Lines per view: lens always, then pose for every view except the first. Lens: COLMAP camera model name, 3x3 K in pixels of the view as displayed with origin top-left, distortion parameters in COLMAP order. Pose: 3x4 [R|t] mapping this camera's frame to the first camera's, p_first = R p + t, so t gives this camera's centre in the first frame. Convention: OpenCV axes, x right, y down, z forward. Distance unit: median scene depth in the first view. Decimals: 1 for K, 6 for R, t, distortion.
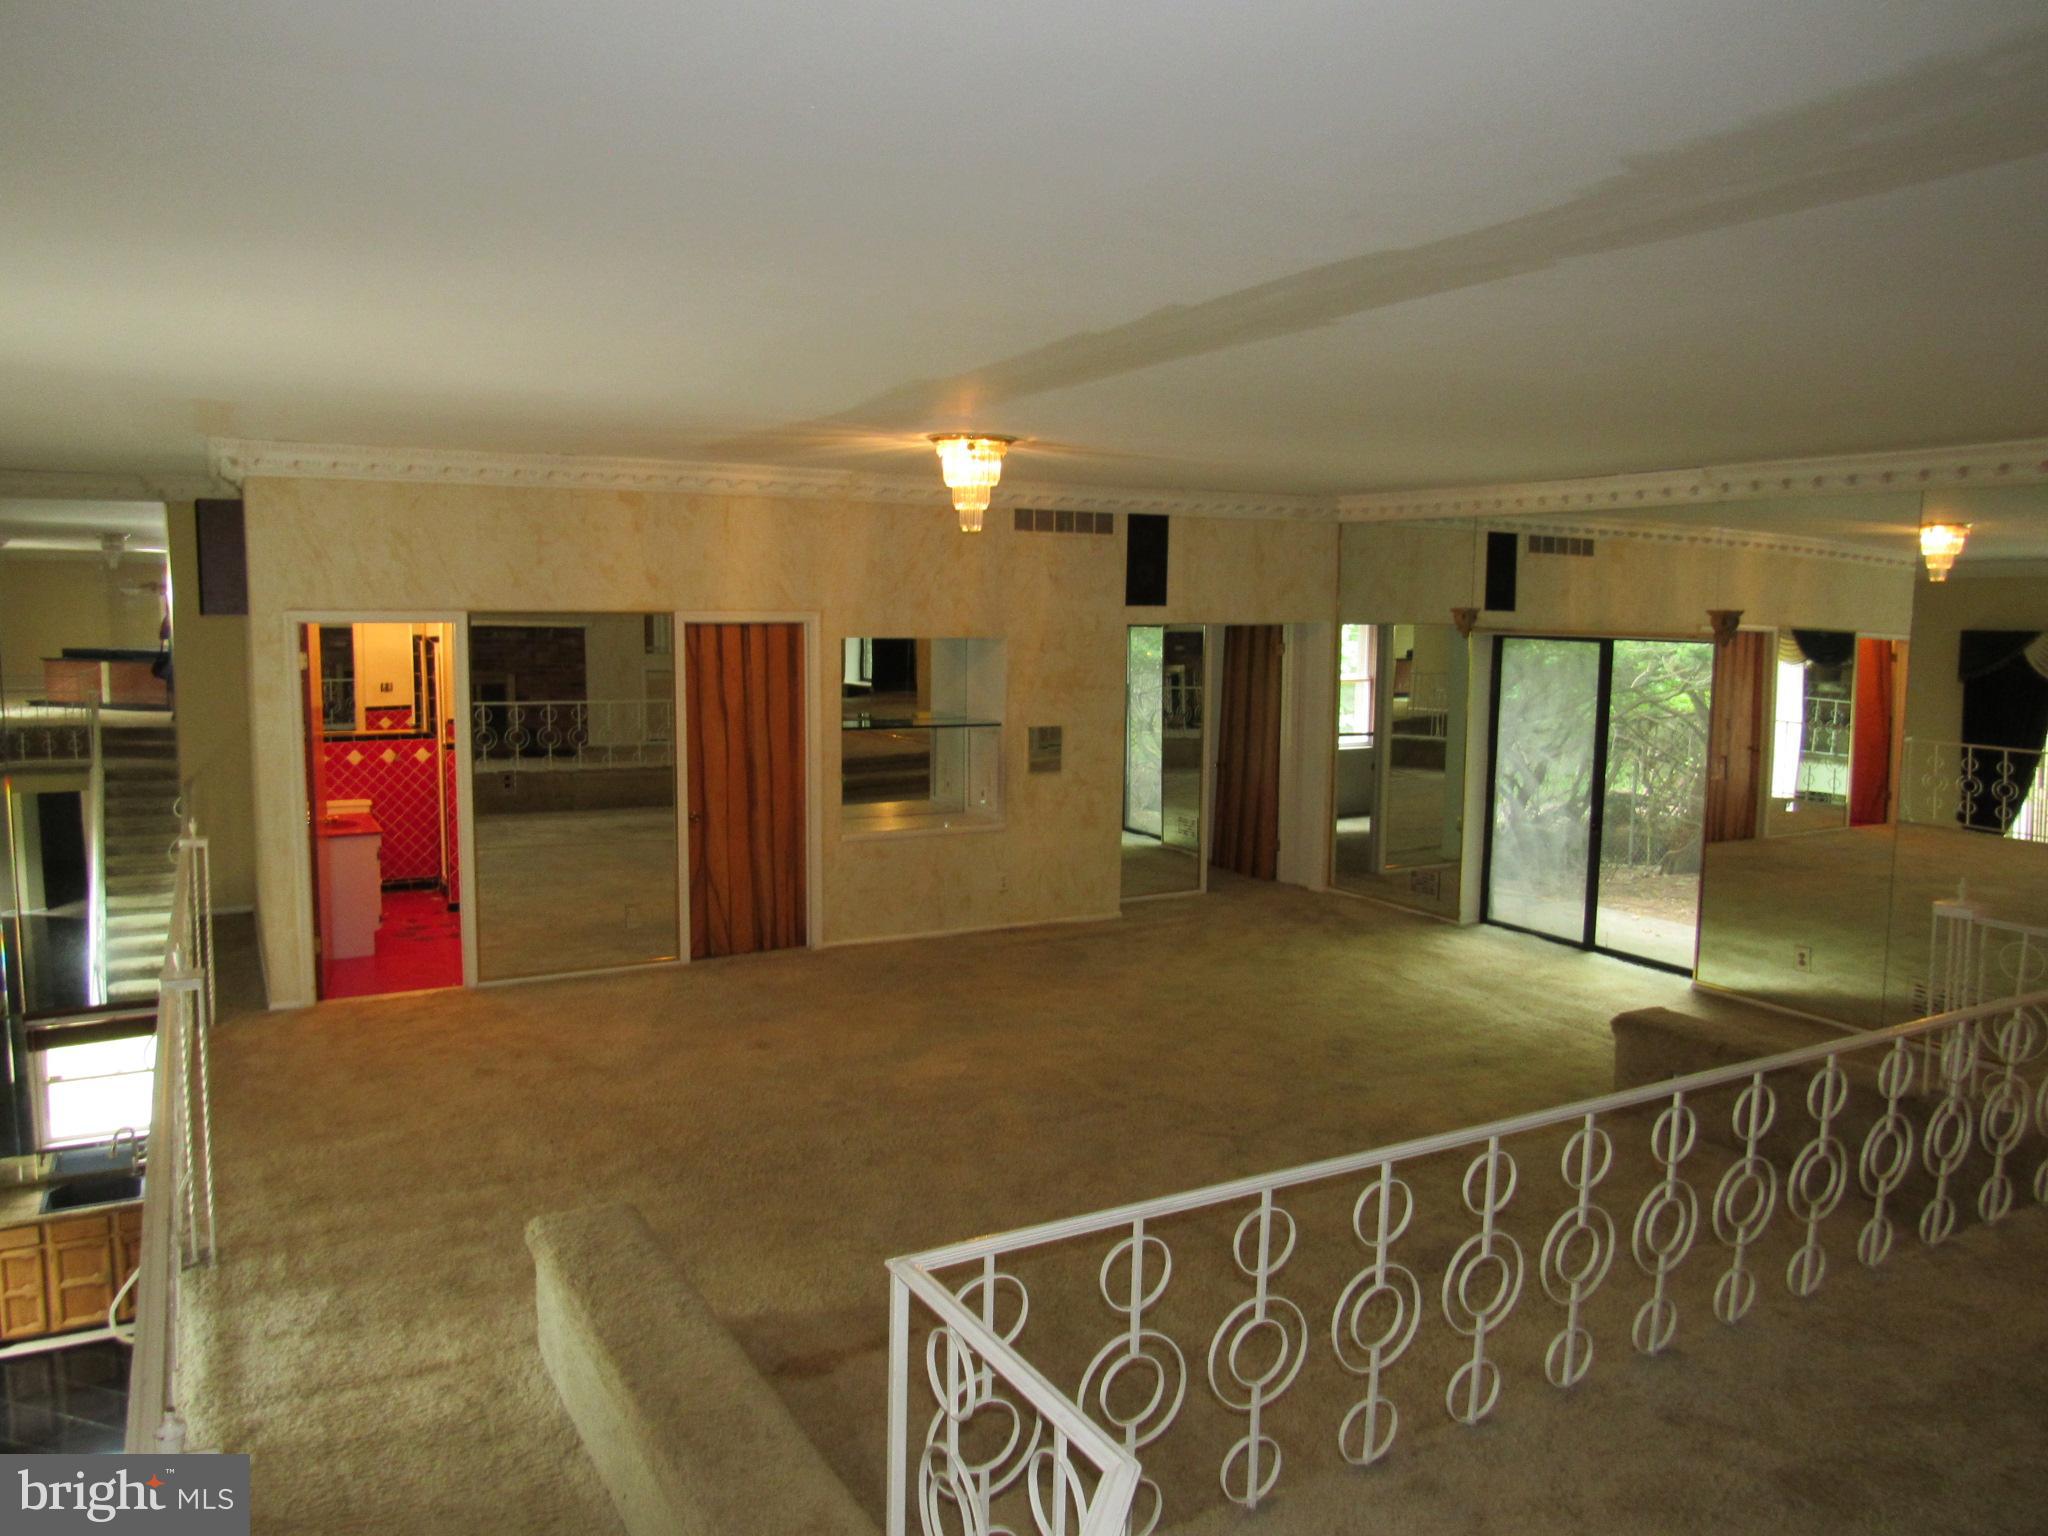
lens RADIAL K [[1441.6, 0, 1024.0], [0, 1441.6, 768.0], [0, 0, 1]] dist [-0.030694, 0.000214]
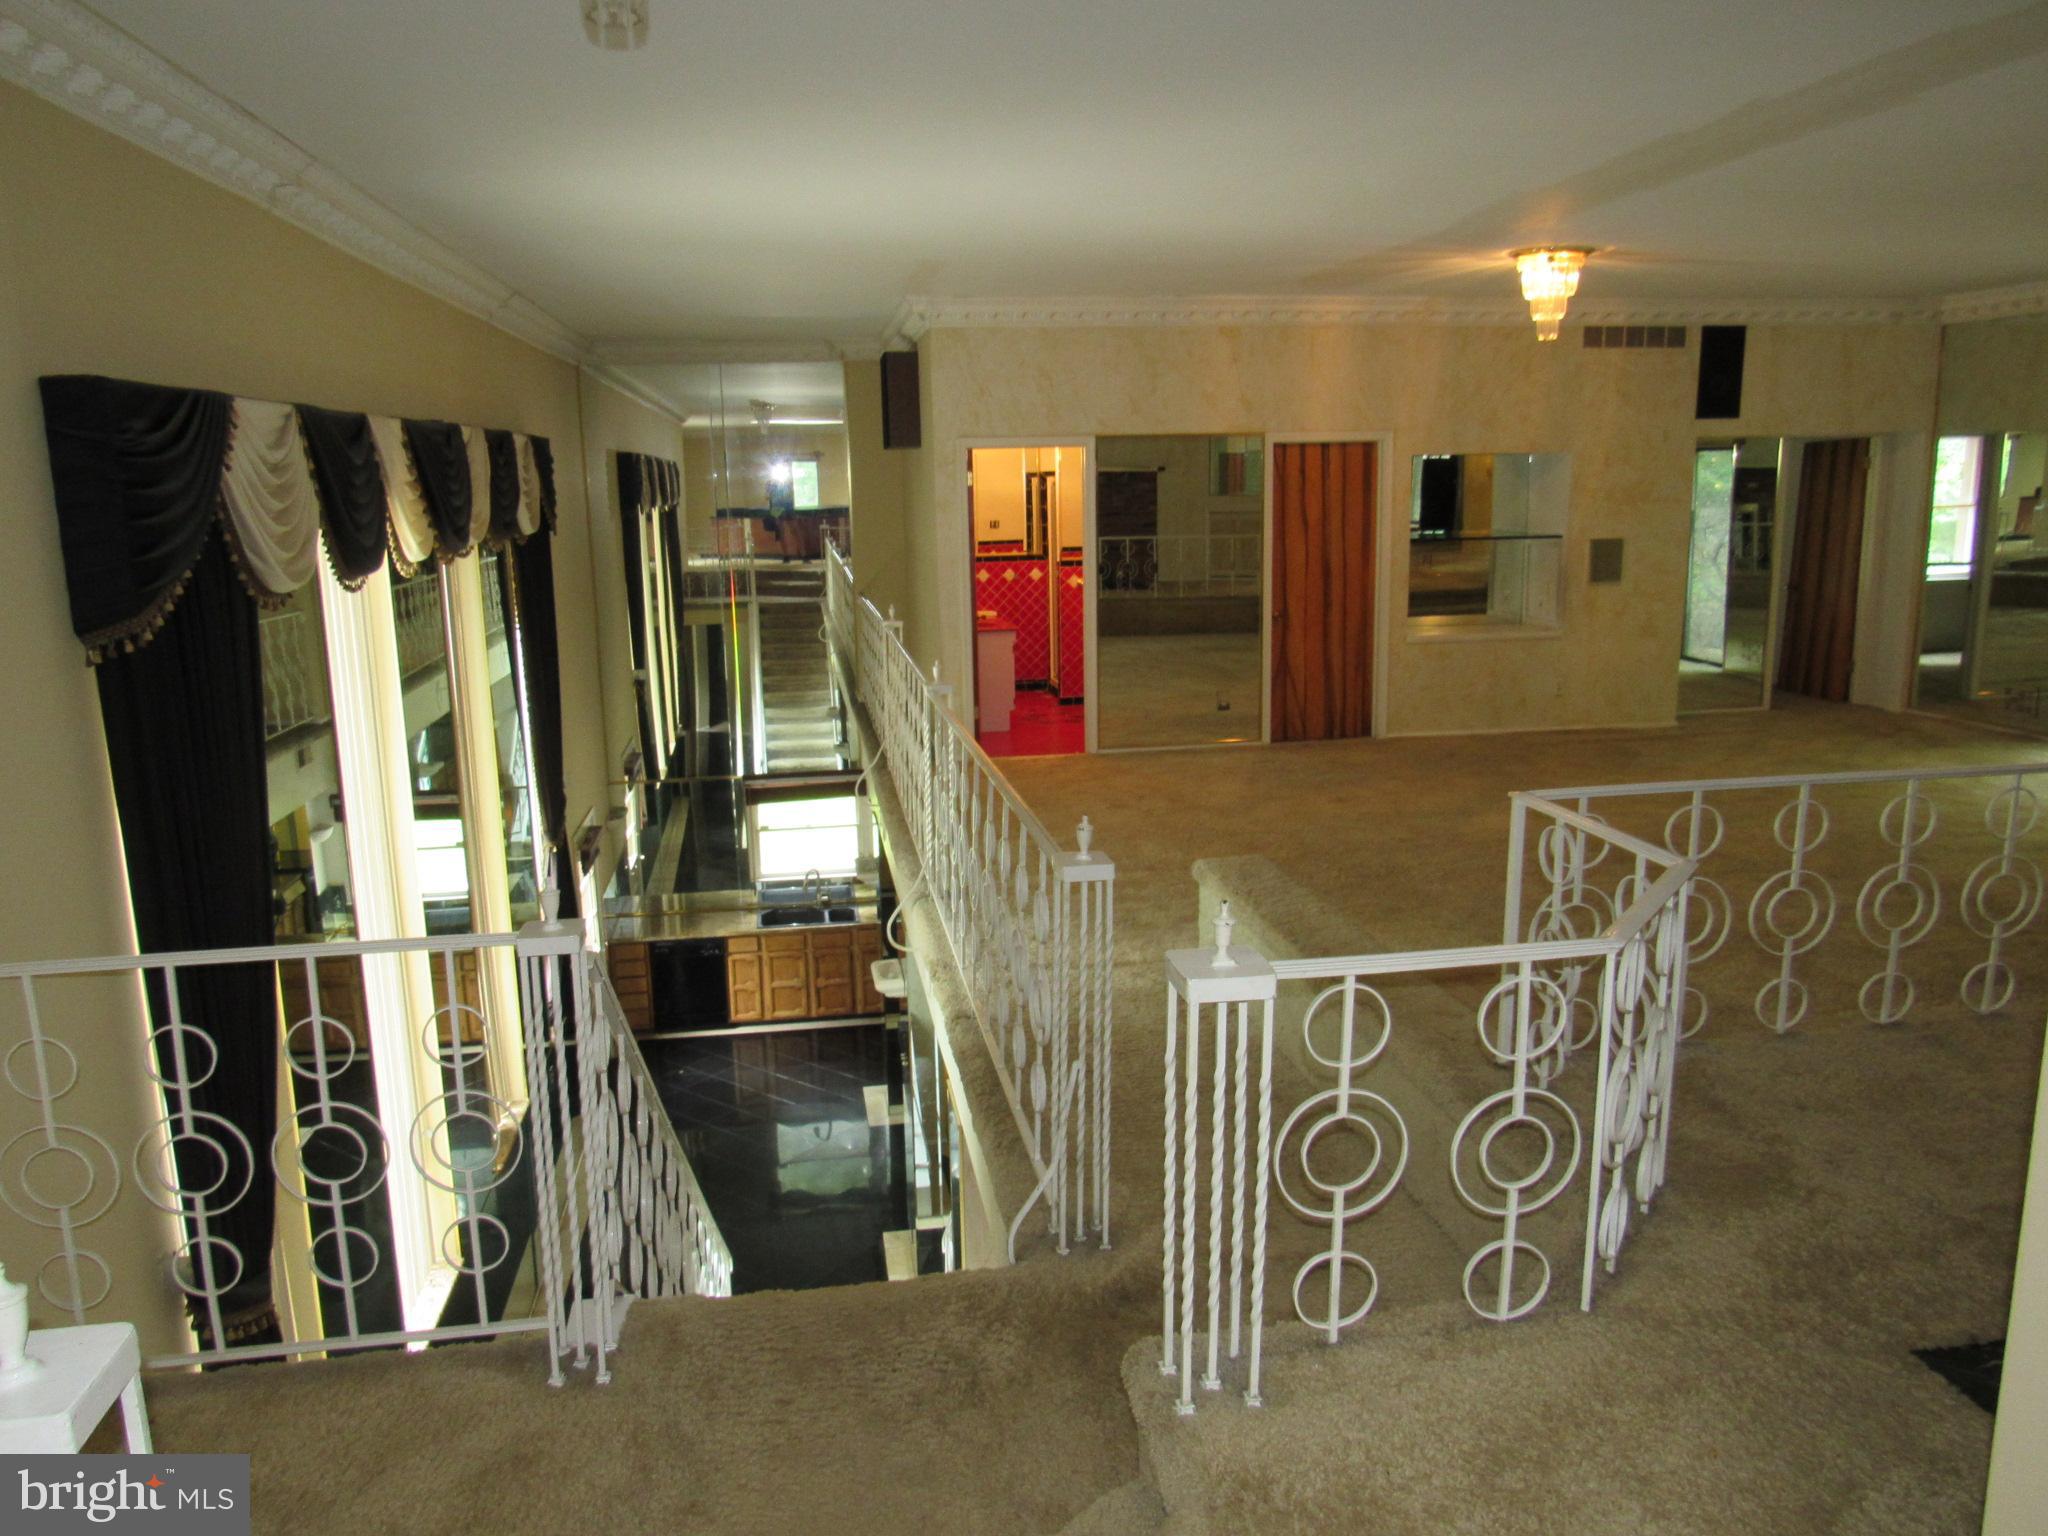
lens RADIAL K [[1451.3, 0, 1055.3], [0, 1451.3, 761.5], [0, 0, 1]] dist [-0.006667, 0.000464]
pose [[0.944132, 0.036669, -0.327520, -0.013202], [-0.009457, 0.996396, 0.084295, 0.049913], [0.329431, -0.076488, 0.941076, -0.138962]]
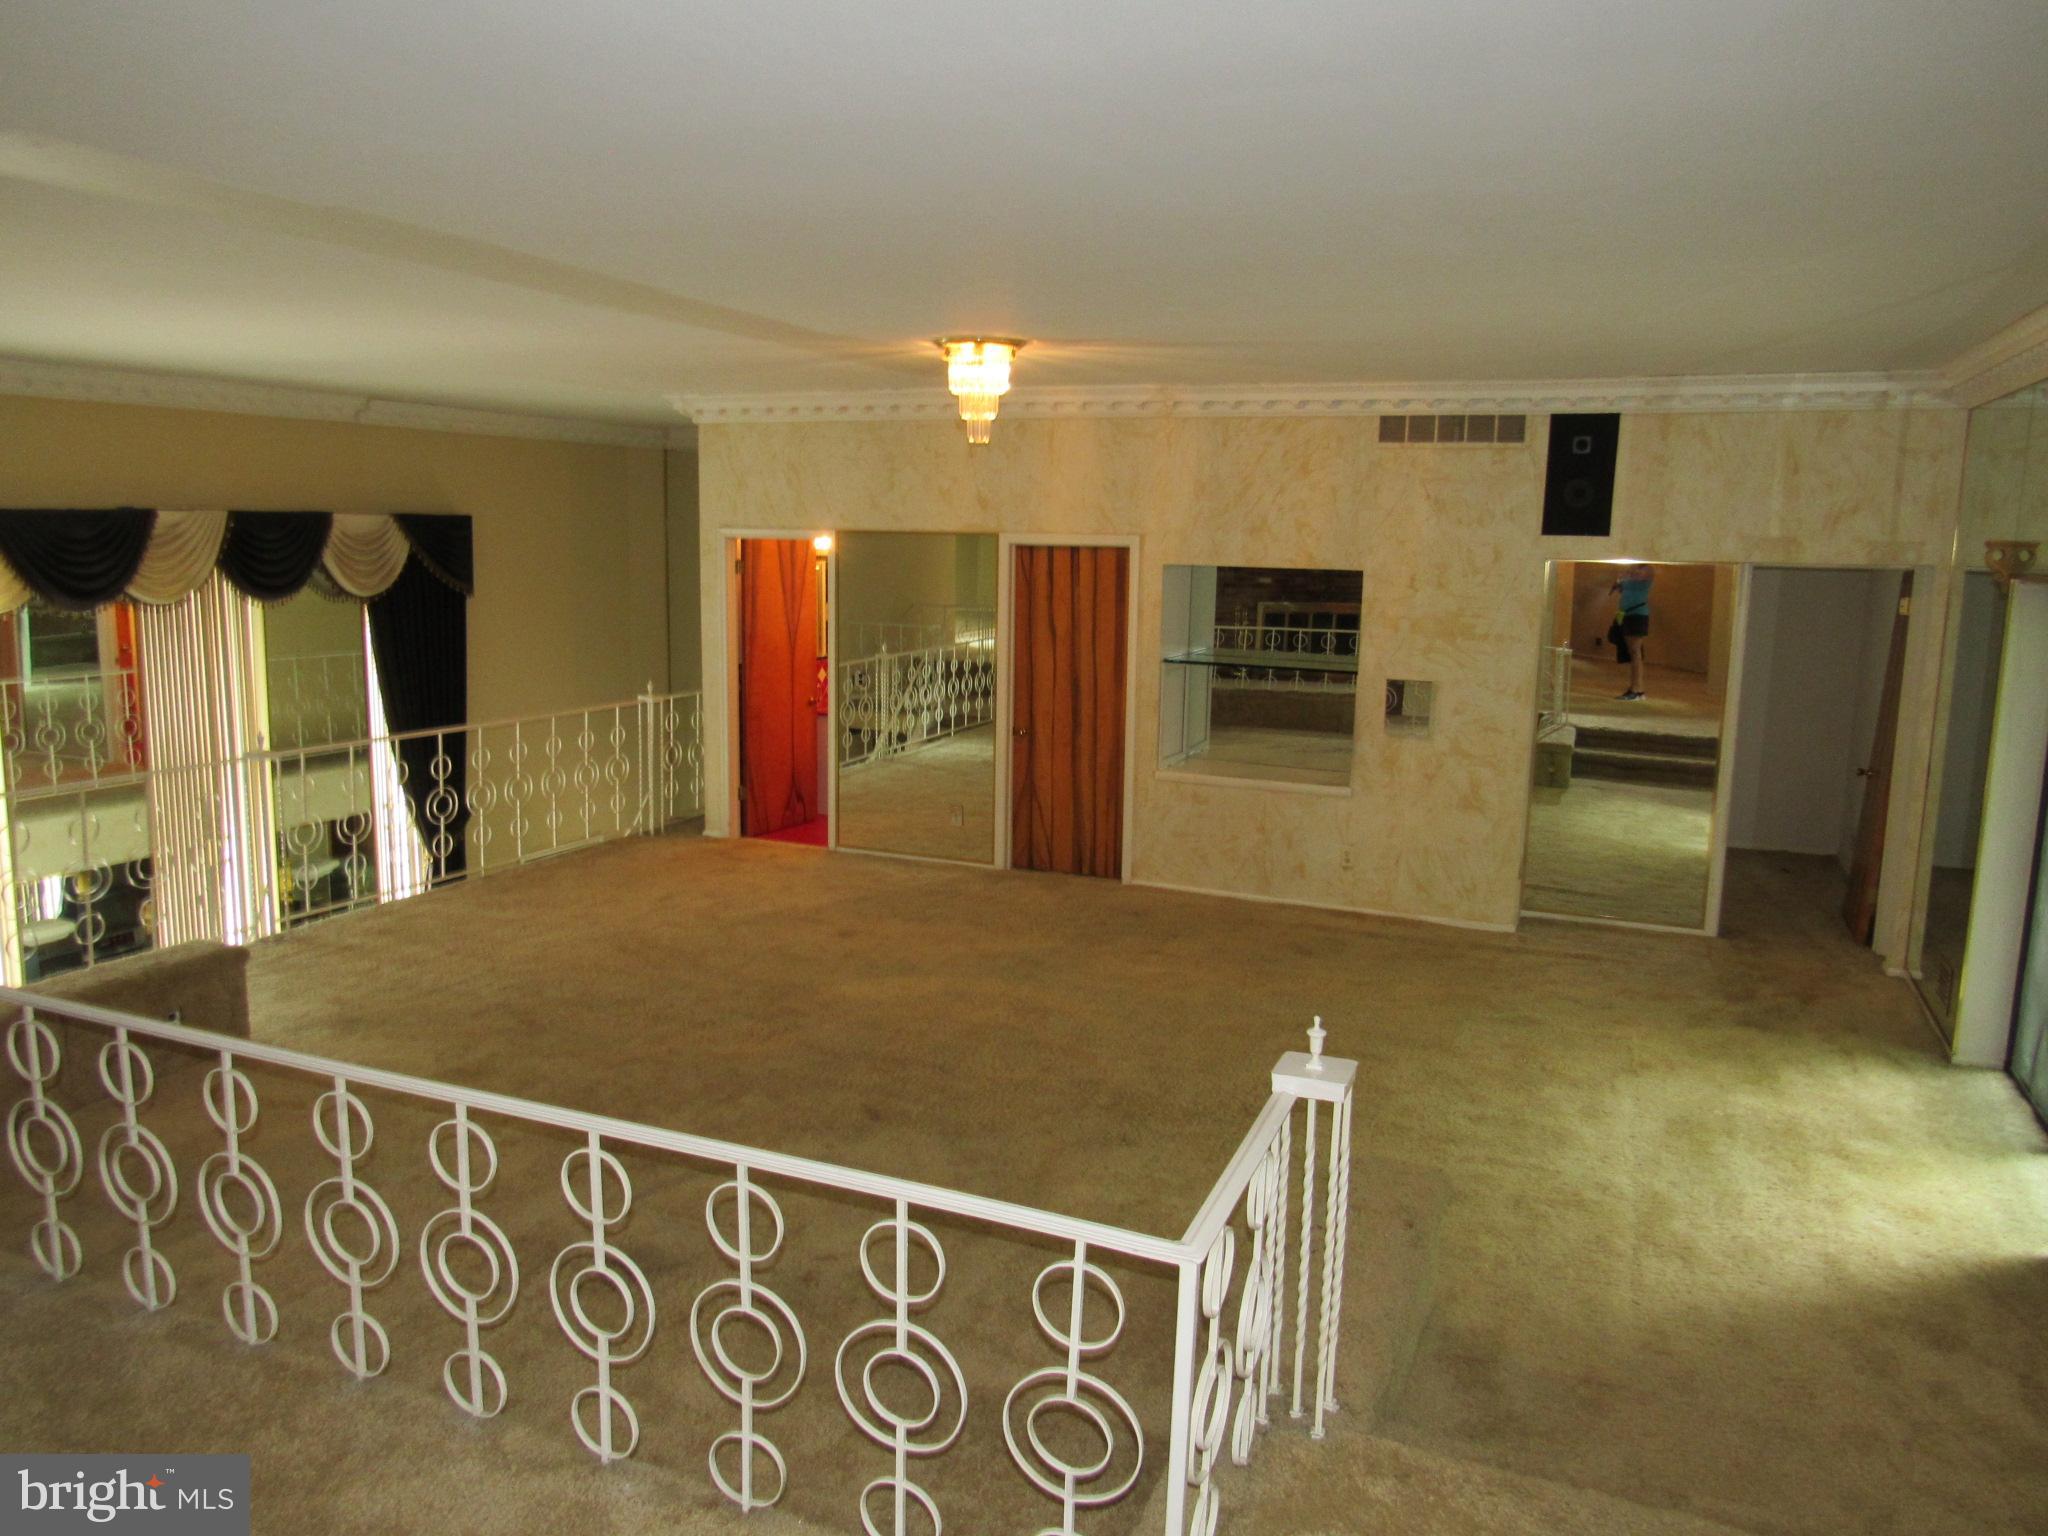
lens RADIAL K [[1451.3, 0, 1055.3], [0, 1451.3, 761.5], [0, 0, 1]] dist [-0.006667, 0.000464]
pose [[0.620670, 0.125881, -0.773901, 0.563470], [-0.105064, 0.991479, 0.077011, -0.026363], [0.777001, 0.033511, 0.628607, 0.335096]]
